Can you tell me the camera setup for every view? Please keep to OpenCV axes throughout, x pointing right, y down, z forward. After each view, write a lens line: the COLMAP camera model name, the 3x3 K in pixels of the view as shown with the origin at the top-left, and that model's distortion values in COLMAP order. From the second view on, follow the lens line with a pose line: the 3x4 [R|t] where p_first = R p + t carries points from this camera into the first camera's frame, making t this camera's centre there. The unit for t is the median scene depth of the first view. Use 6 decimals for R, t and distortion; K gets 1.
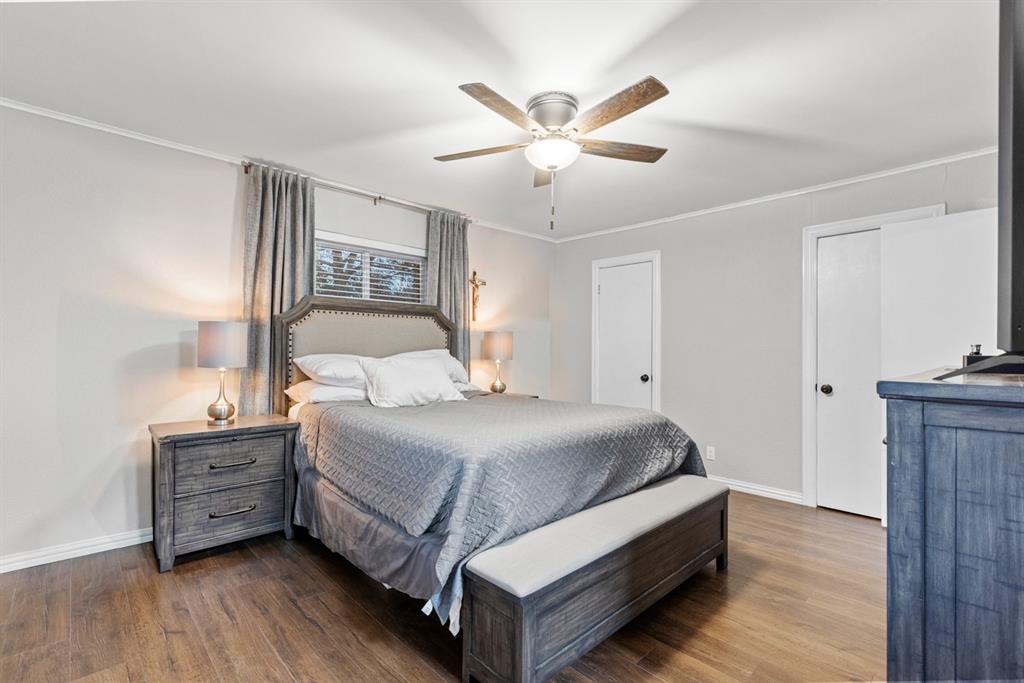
lens RADIAL K [[455.9, 0, 508.2], [0, 455.9, 334.6], [0, 0, 1]] dist [0.000222, 0.000053]
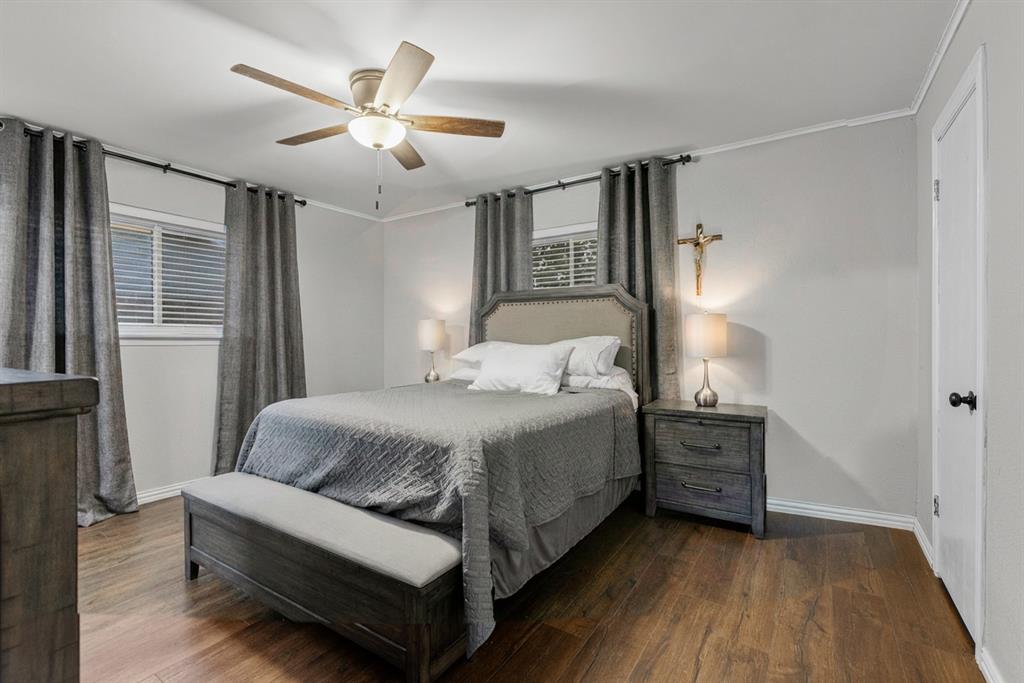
lens RADIAL K [[455.9, 0, 508.2], [0, 455.9, 334.6], [0, 0, 1]] dist [0.000222, 0.000053]
pose [[0.219583, -0.020446, -0.975380, 0.853155], [0.042975, 0.999013, -0.011266, 0.047322], [0.974647, -0.039443, 0.220245, 0.804324]]
